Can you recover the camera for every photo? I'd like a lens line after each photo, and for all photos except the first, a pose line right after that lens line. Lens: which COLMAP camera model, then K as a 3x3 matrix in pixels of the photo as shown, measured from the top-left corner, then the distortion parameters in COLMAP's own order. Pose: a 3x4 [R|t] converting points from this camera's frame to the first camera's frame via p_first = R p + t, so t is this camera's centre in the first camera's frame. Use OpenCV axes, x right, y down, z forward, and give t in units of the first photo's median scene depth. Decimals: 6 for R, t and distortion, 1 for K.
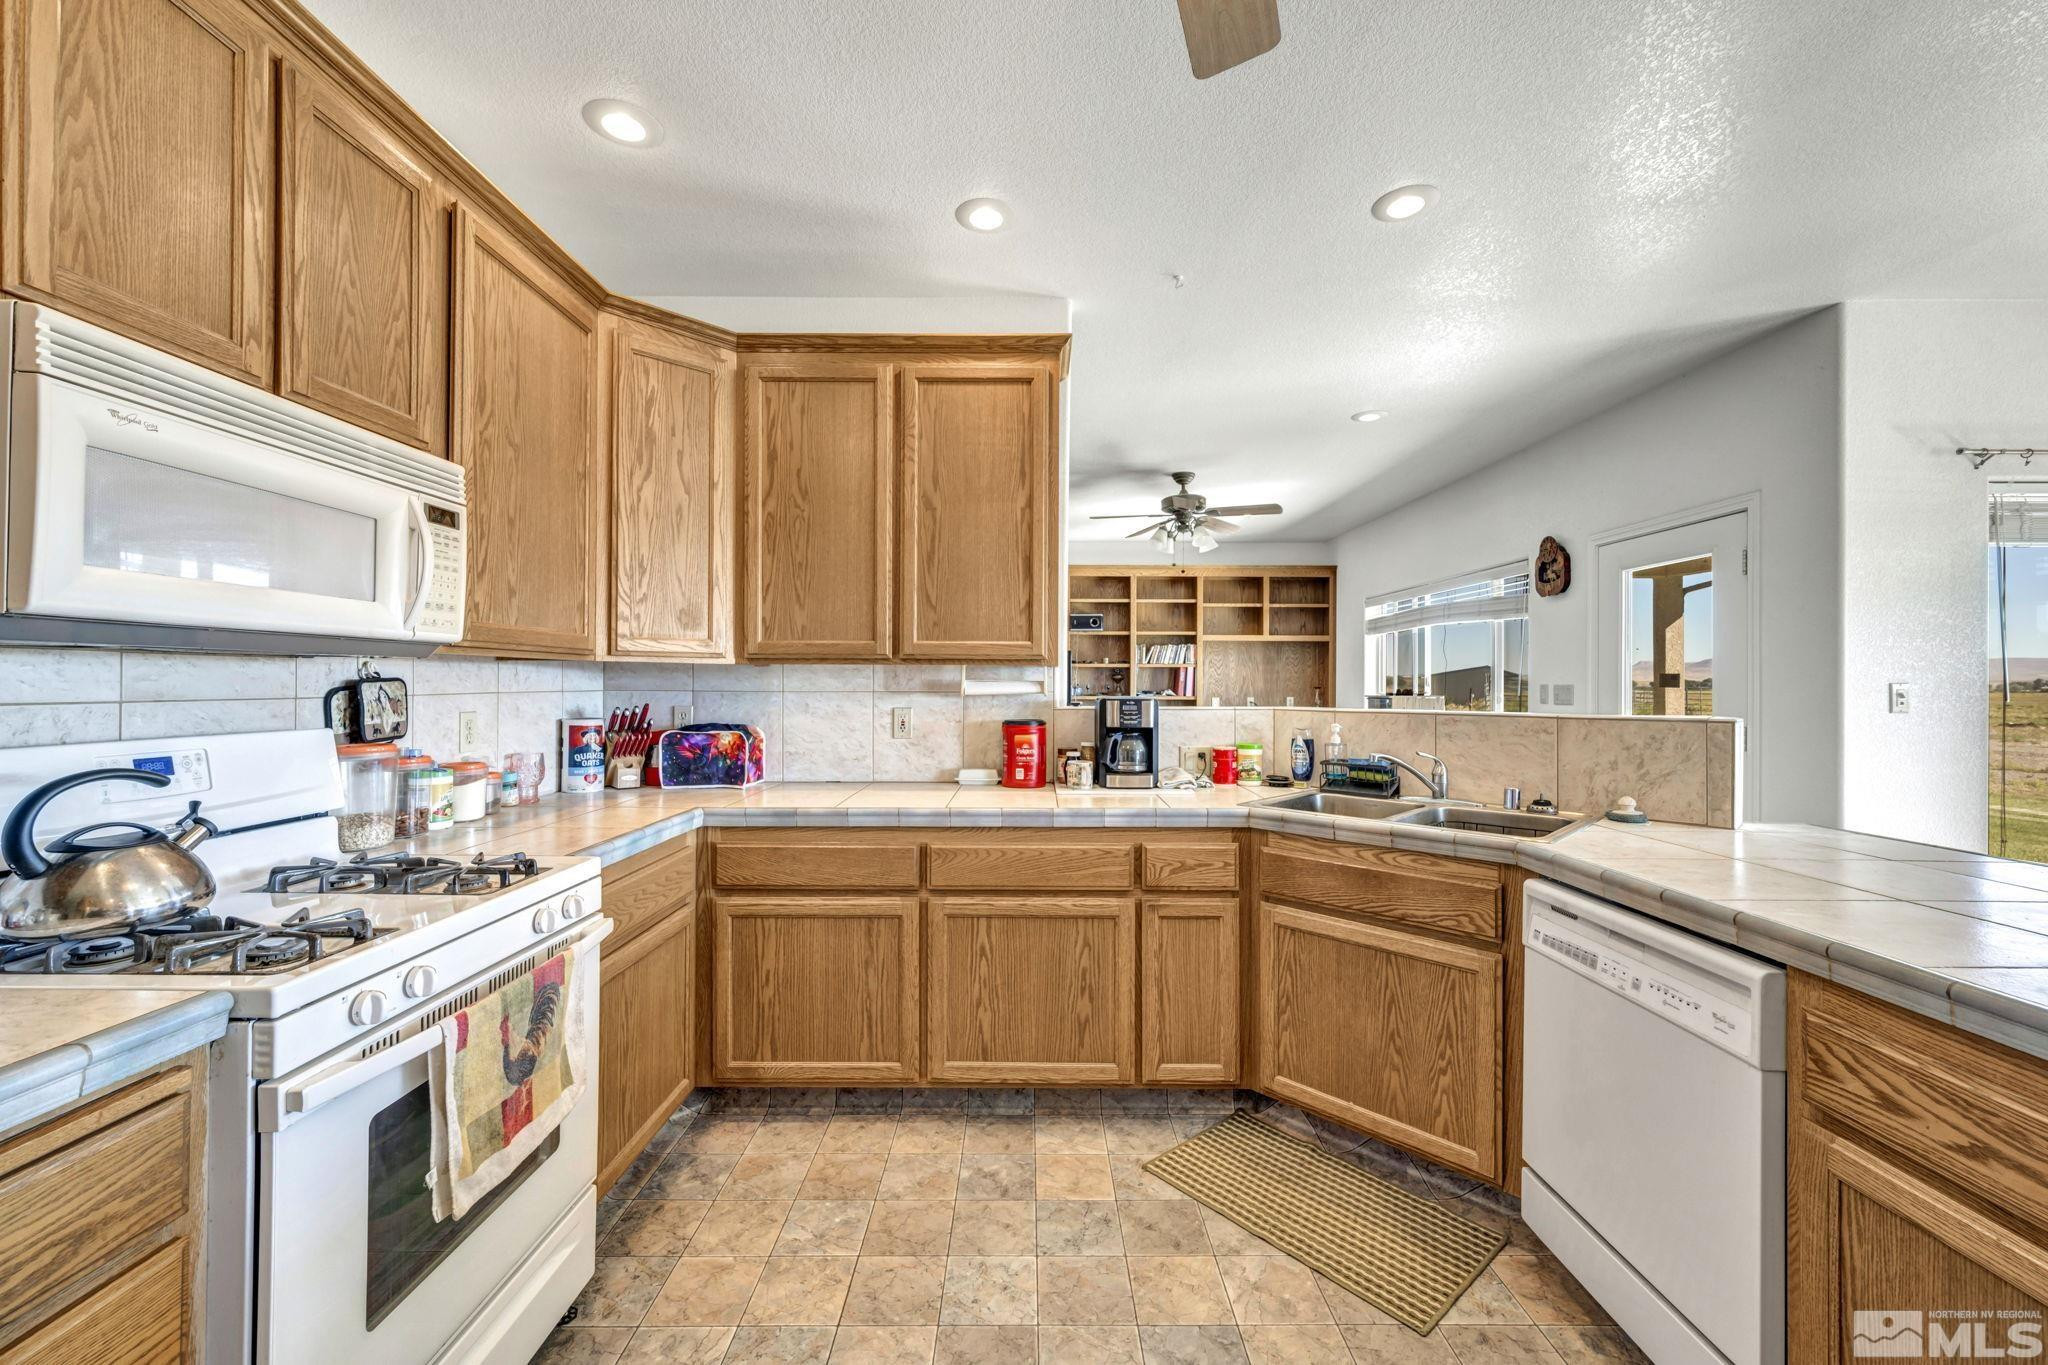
lens RADIAL K [[813.9, 0, 1029.2], [0, 813.9, 679.7], [0, 0, 1]] dist [0.002872, -0.000132]
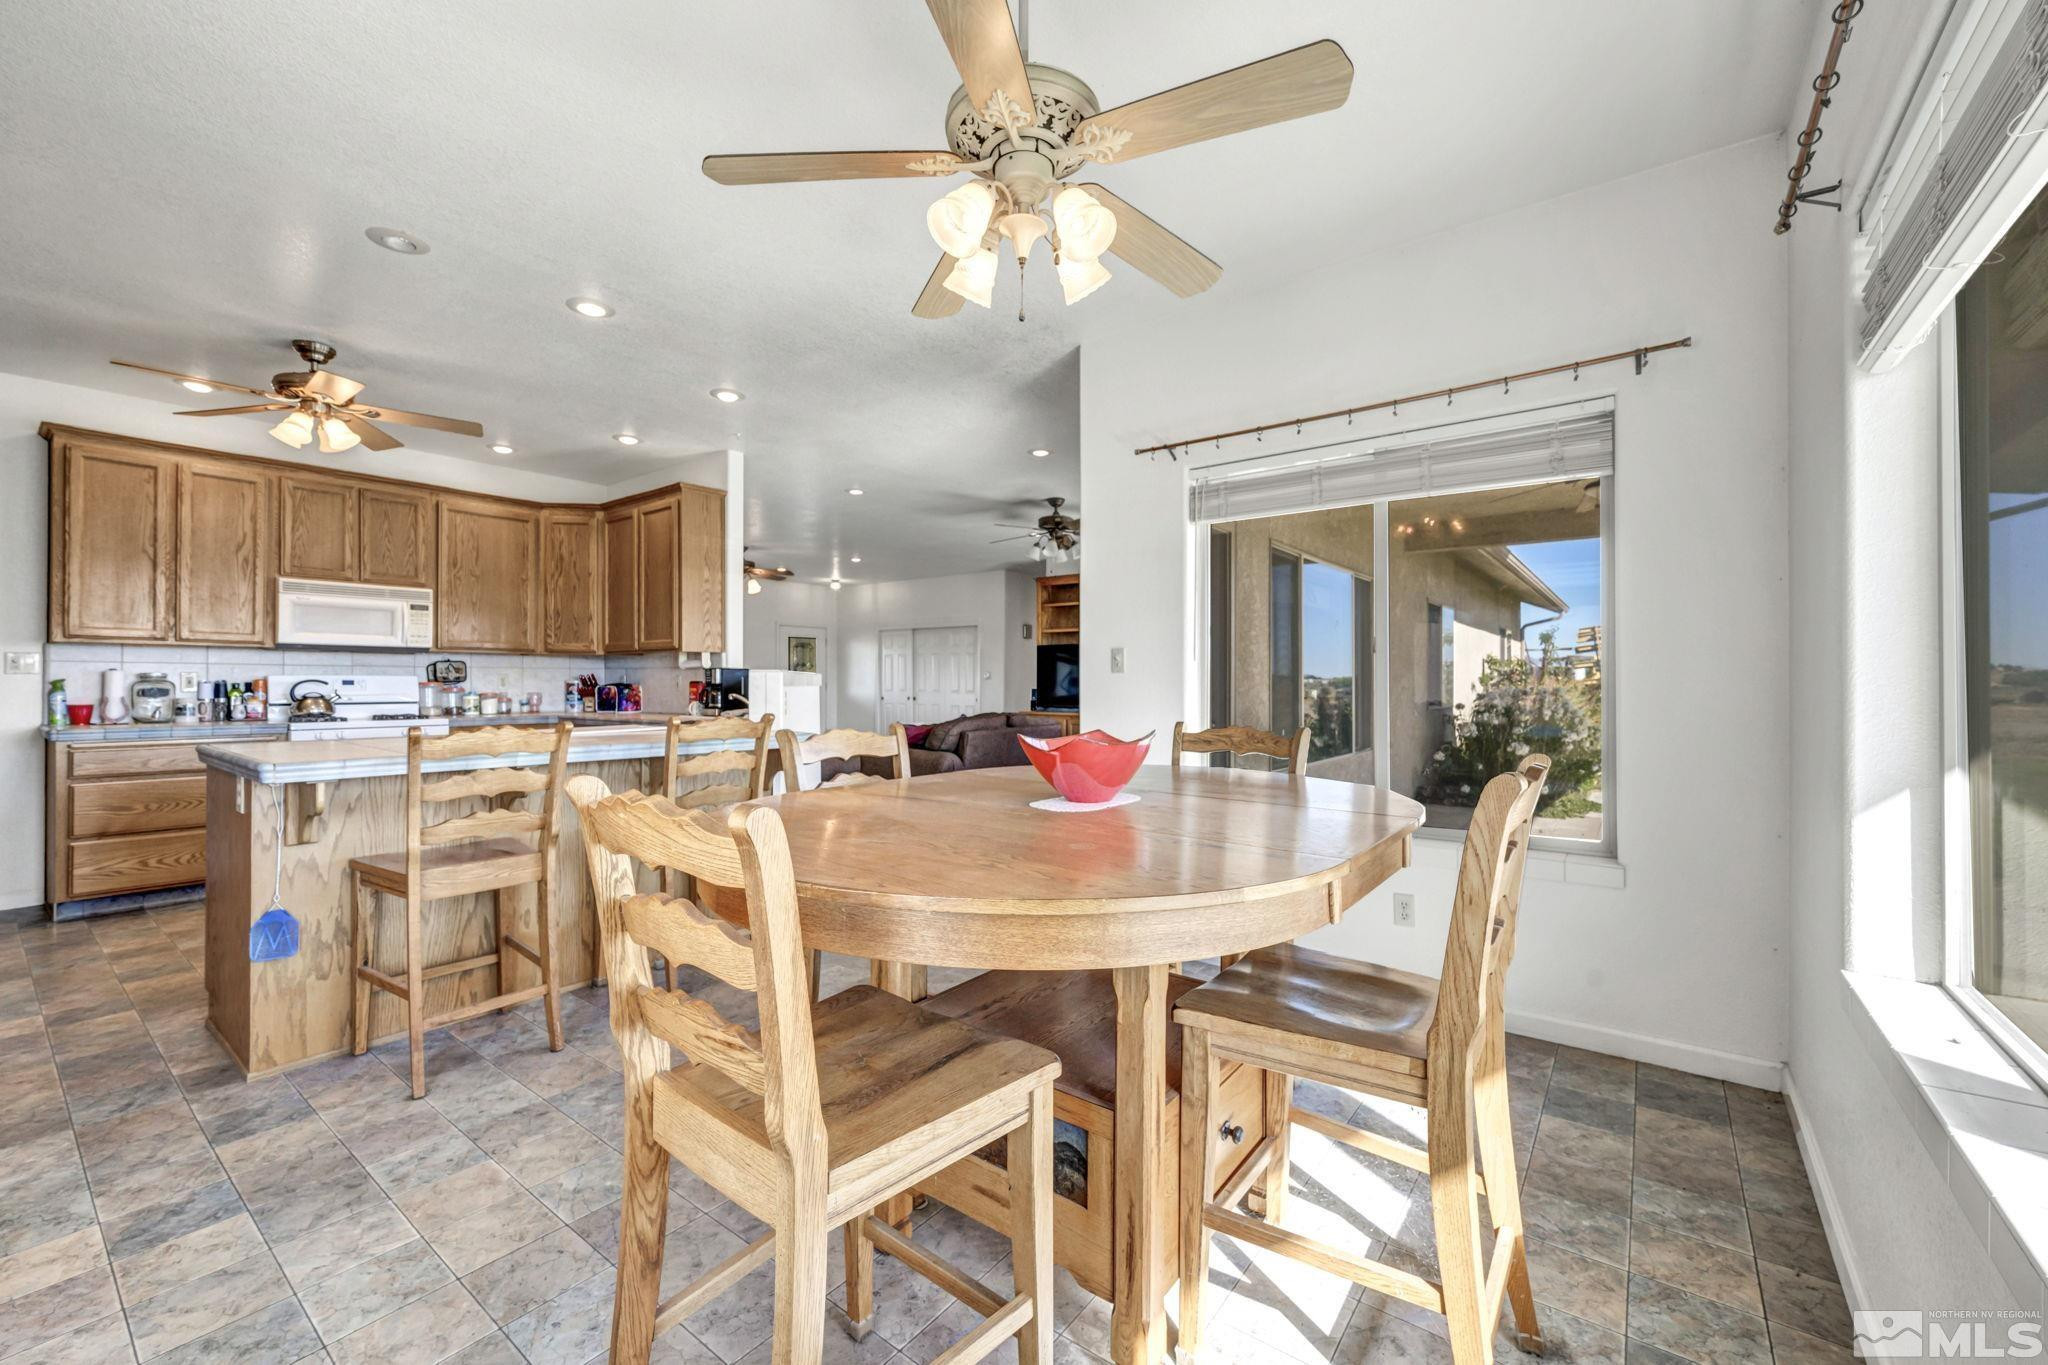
lens RADIAL K [[813.9, 0, 1017.7], [0, 813.9, 680.5], [0, 0, 1]] dist [0.002872, -0.000132]
pose [[0.792365, -0.005366, -0.610023, 2.001029], [0.005240, 0.999984, -0.001990, 0.065672], [0.610024, -0.001620, 0.792381, -0.056602]]
